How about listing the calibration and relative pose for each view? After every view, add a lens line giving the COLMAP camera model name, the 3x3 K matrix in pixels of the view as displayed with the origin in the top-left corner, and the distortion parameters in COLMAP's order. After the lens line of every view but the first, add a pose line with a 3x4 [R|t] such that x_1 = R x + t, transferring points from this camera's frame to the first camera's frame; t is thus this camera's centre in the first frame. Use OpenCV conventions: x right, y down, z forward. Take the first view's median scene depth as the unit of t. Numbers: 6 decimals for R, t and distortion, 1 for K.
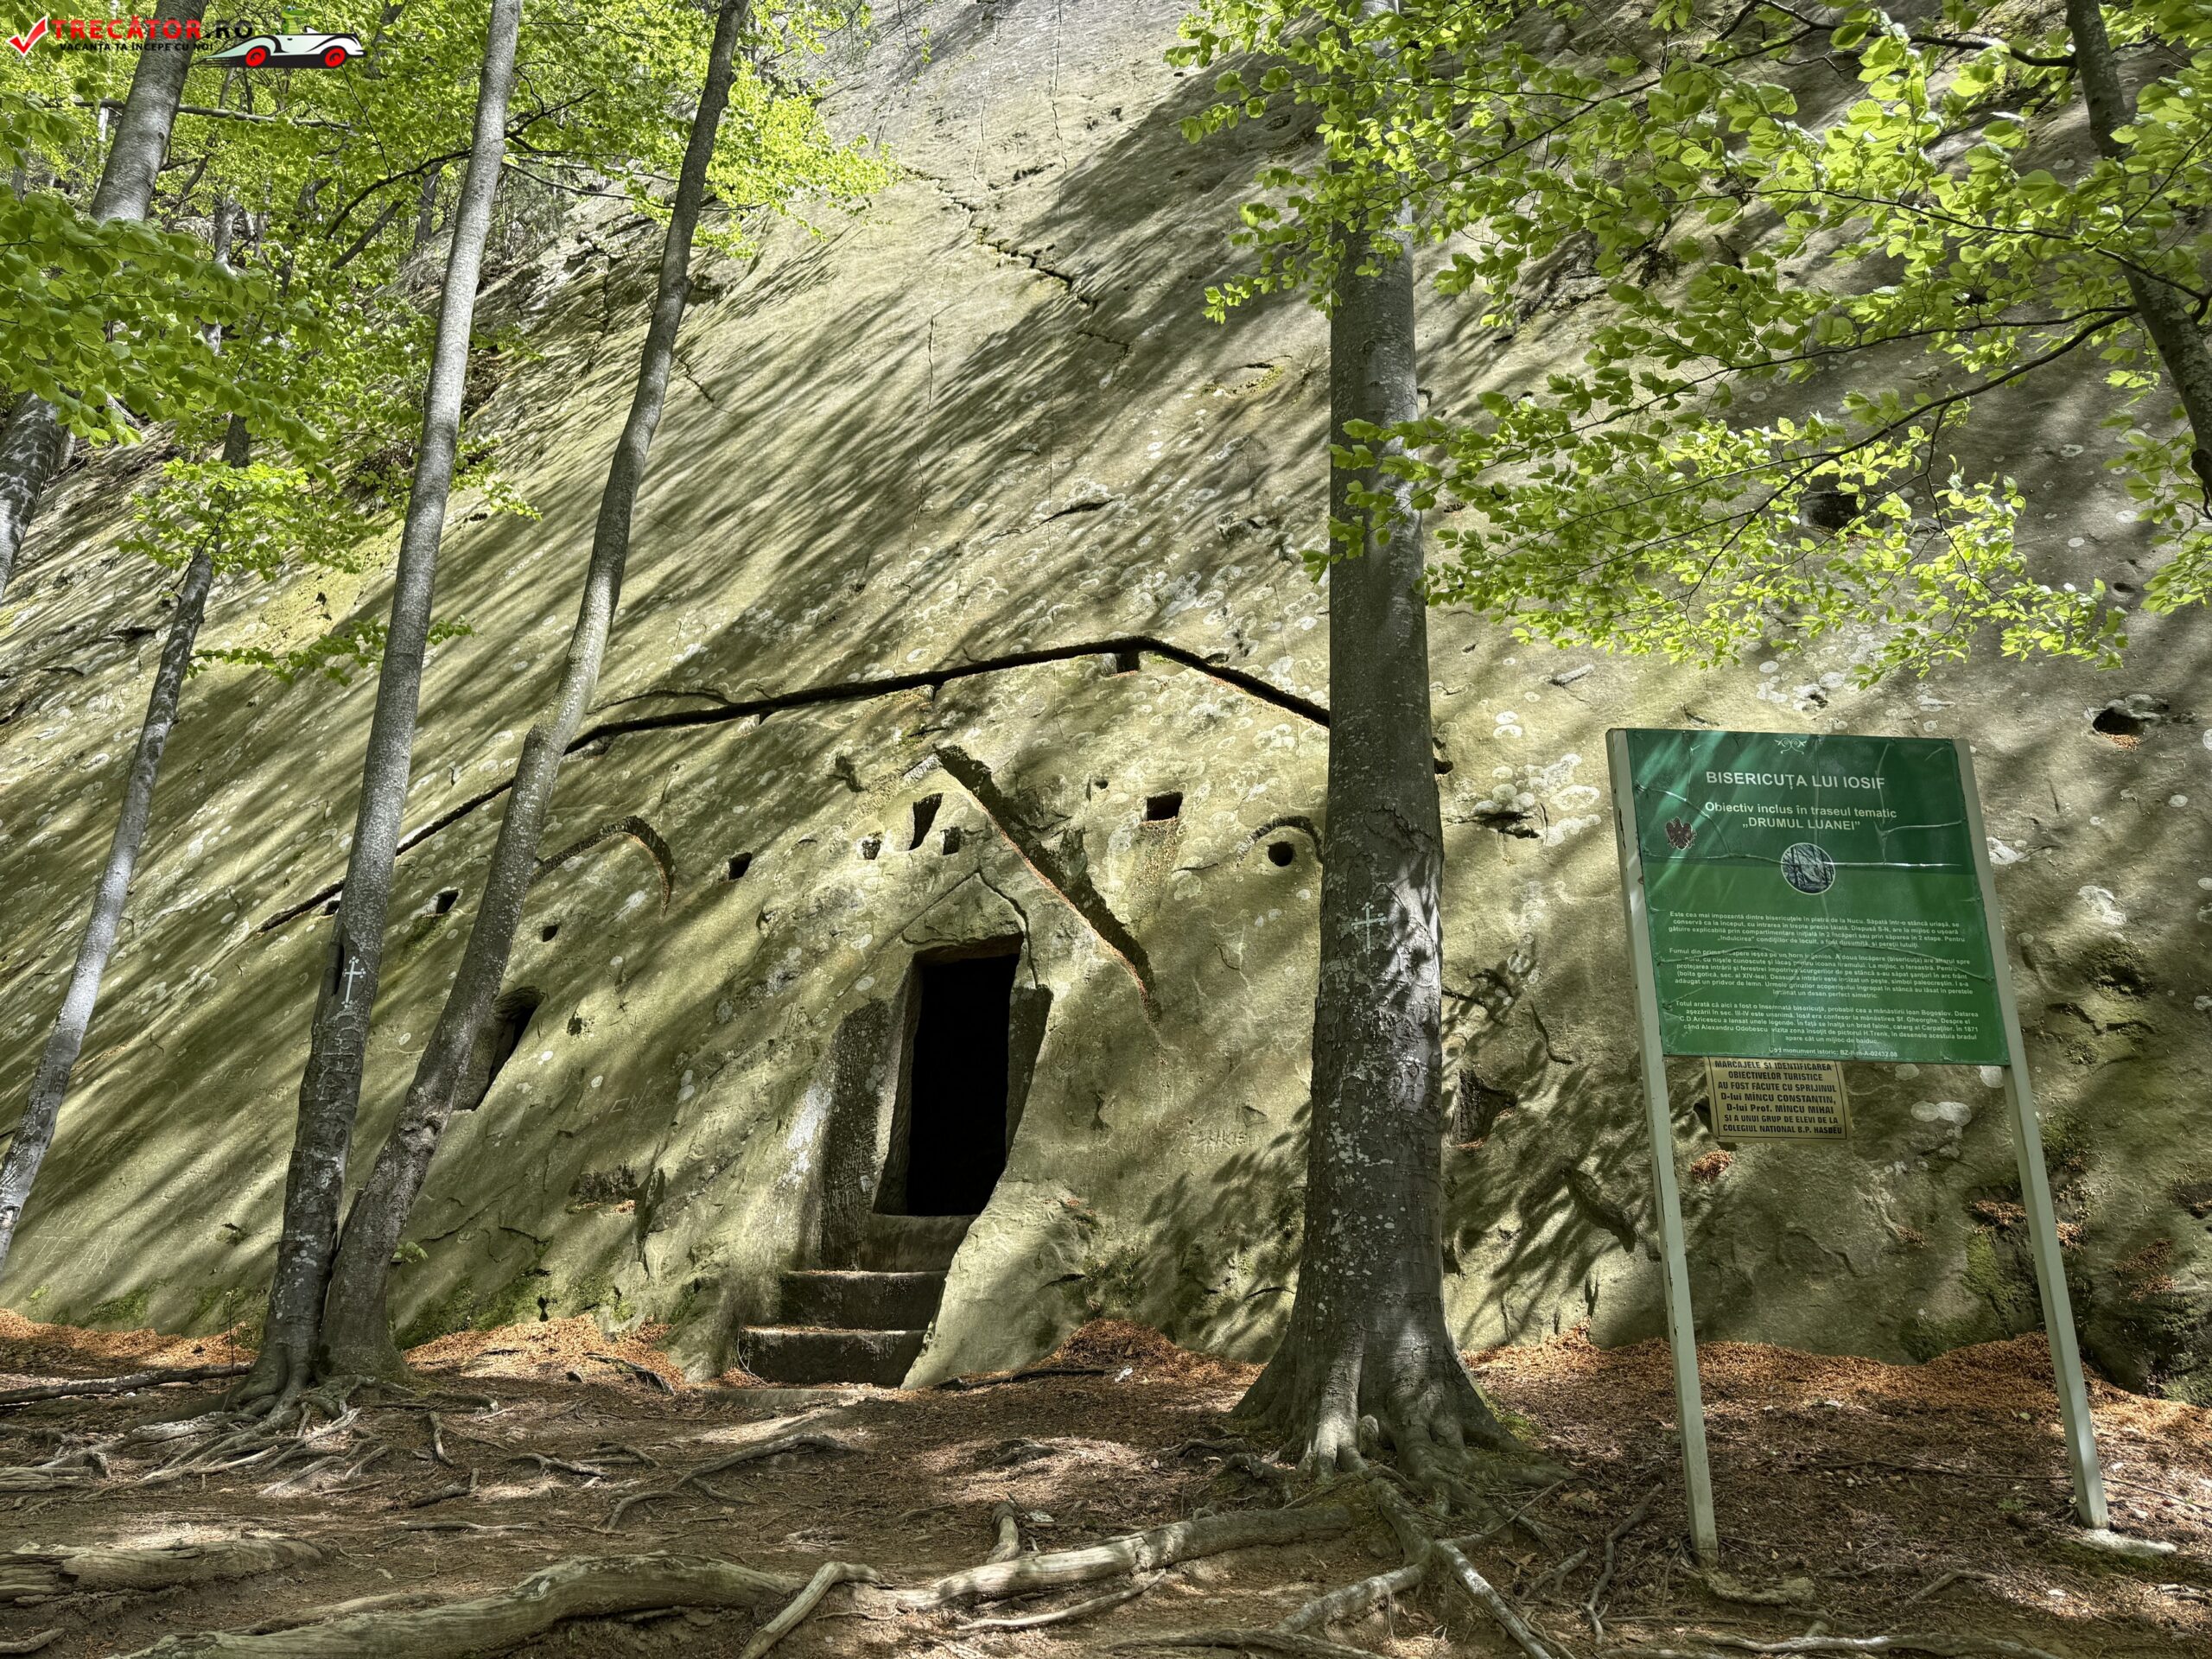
lens RADIAL K [[1551.8, 0, 1104.1], [0, 1551.8, 825.7], [0, 0, 1]] dist [0.086127, -0.110937]
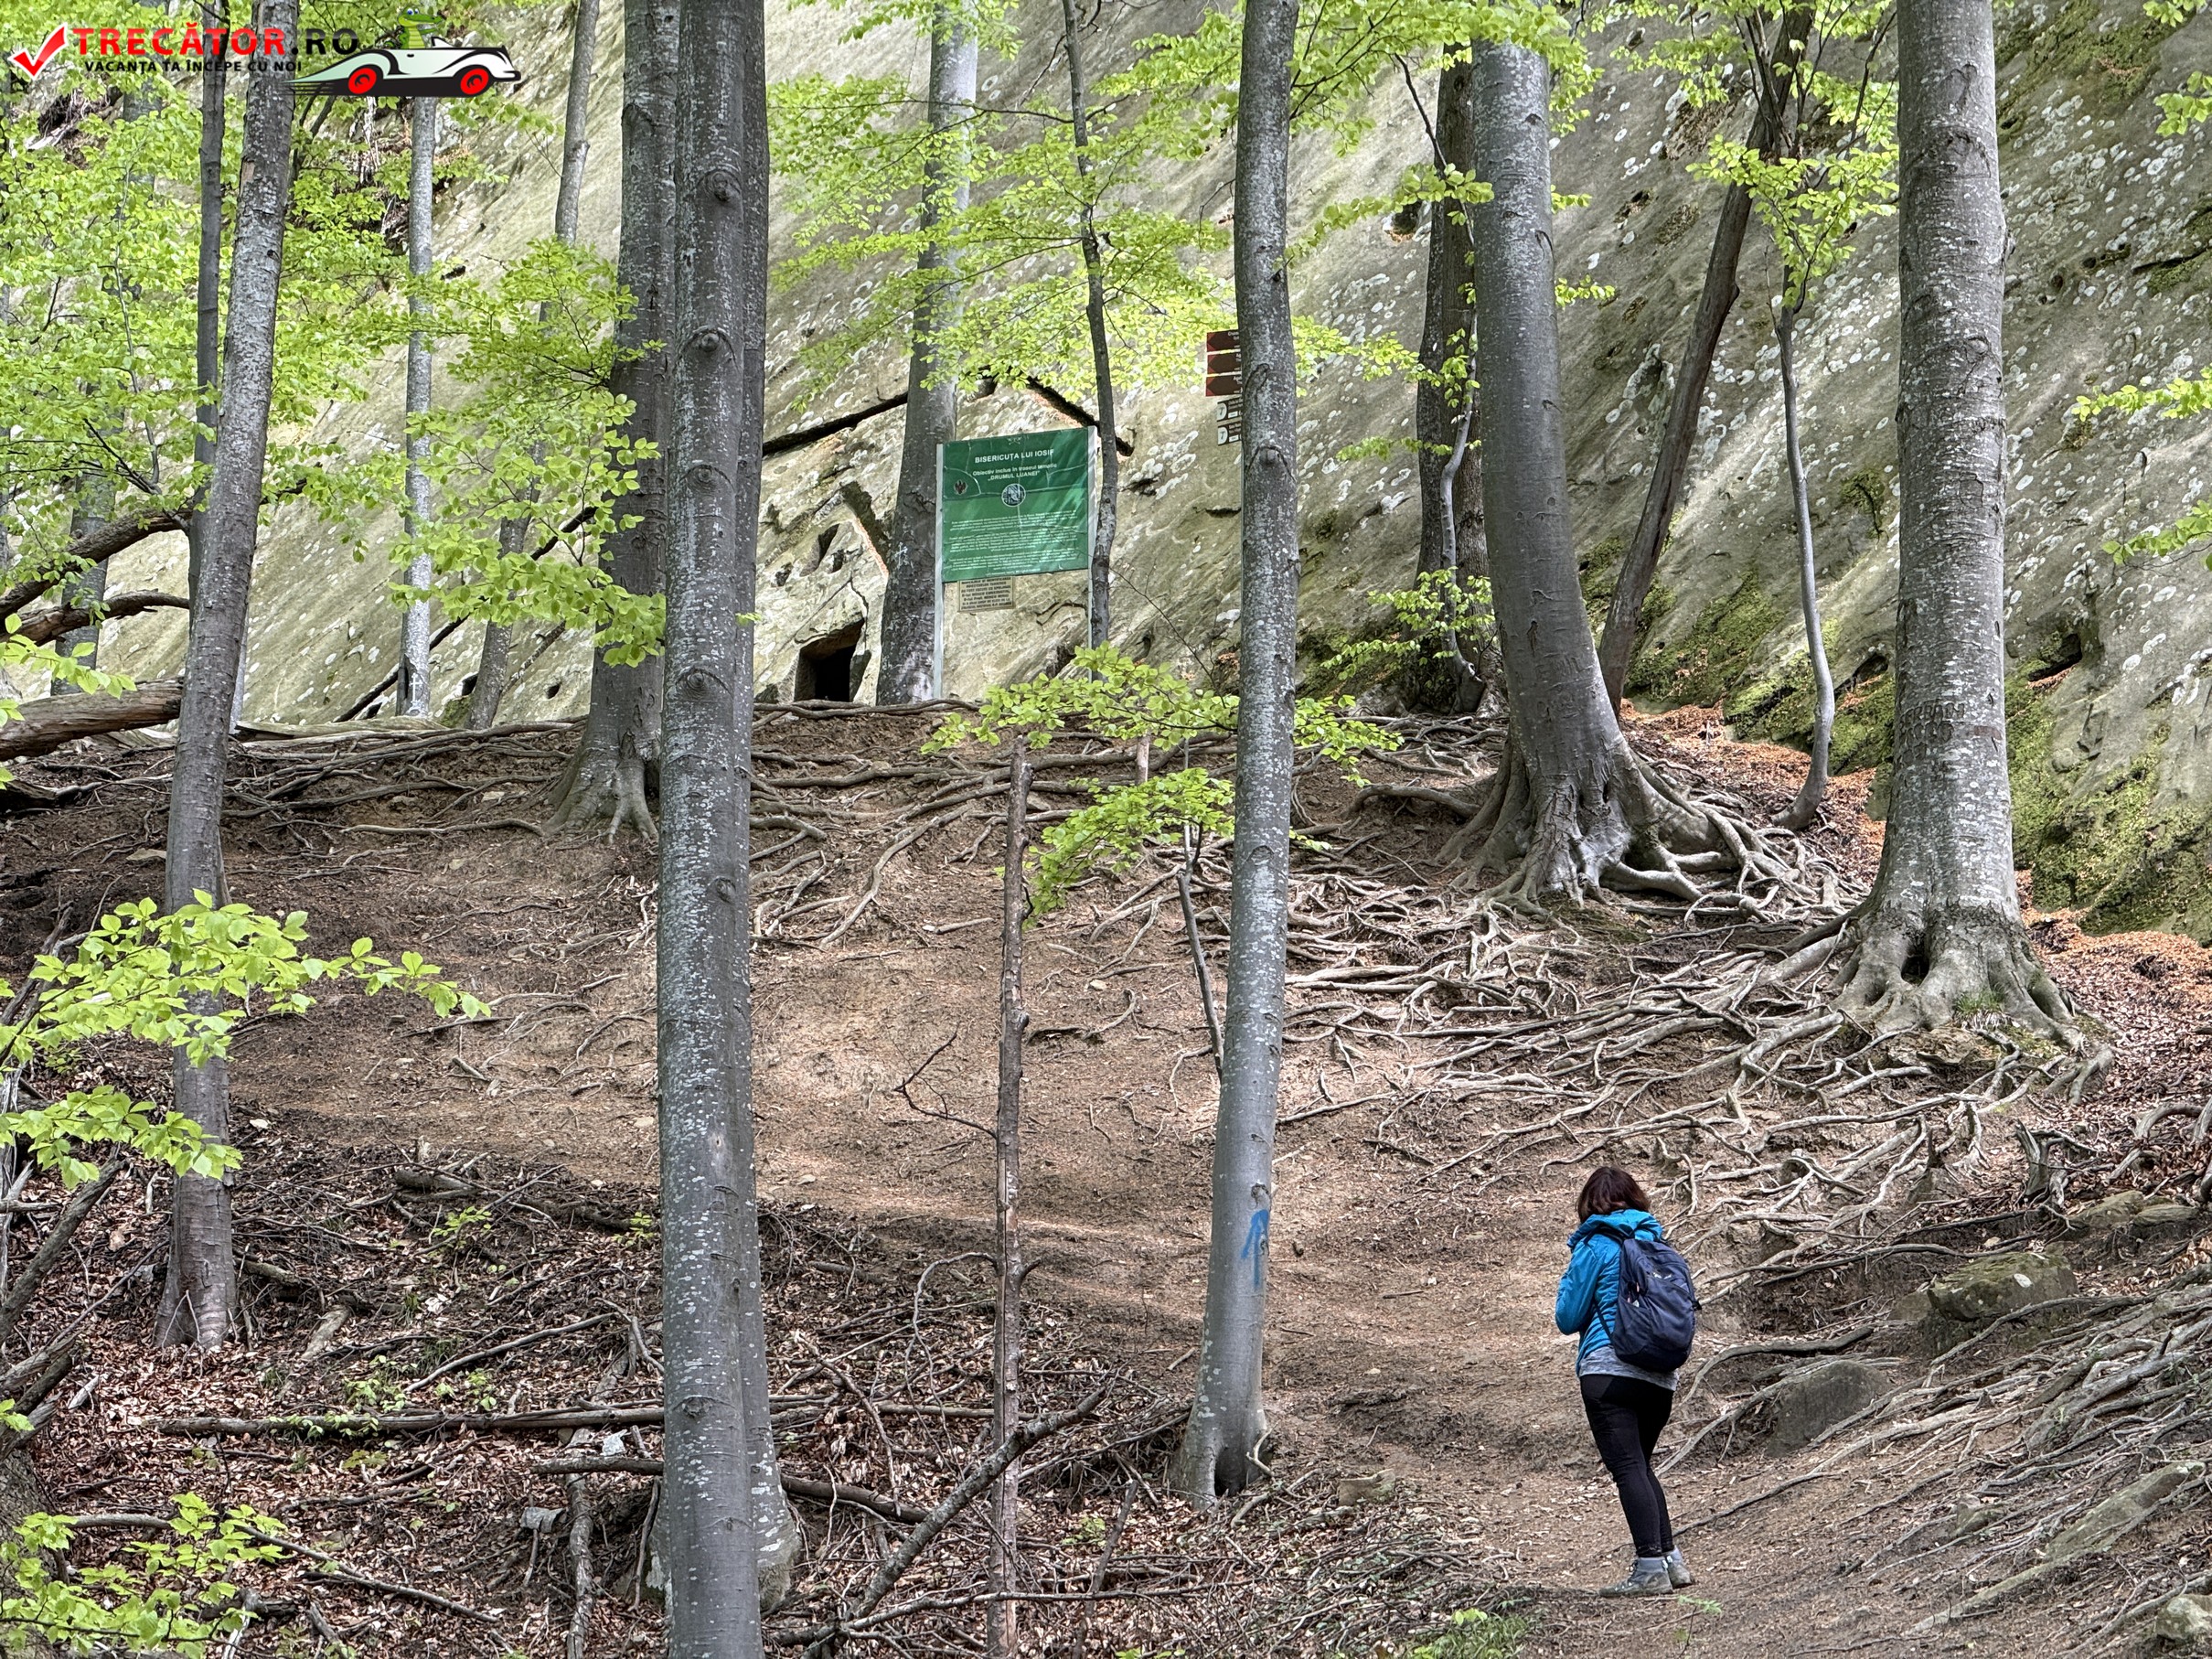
lens RADIAL K [[7835.3, 0, 1106.0], [0, 7835.3, 829.5], [0, 0, 1]] dist [-0.002451, -0.015921]
pose [[0.941790, -0.119835, -0.314121, 2.387129], [0.119203, 0.992641, -0.021294, 0.446292], [0.314361, -0.017390, 0.949144, -5.672604]]
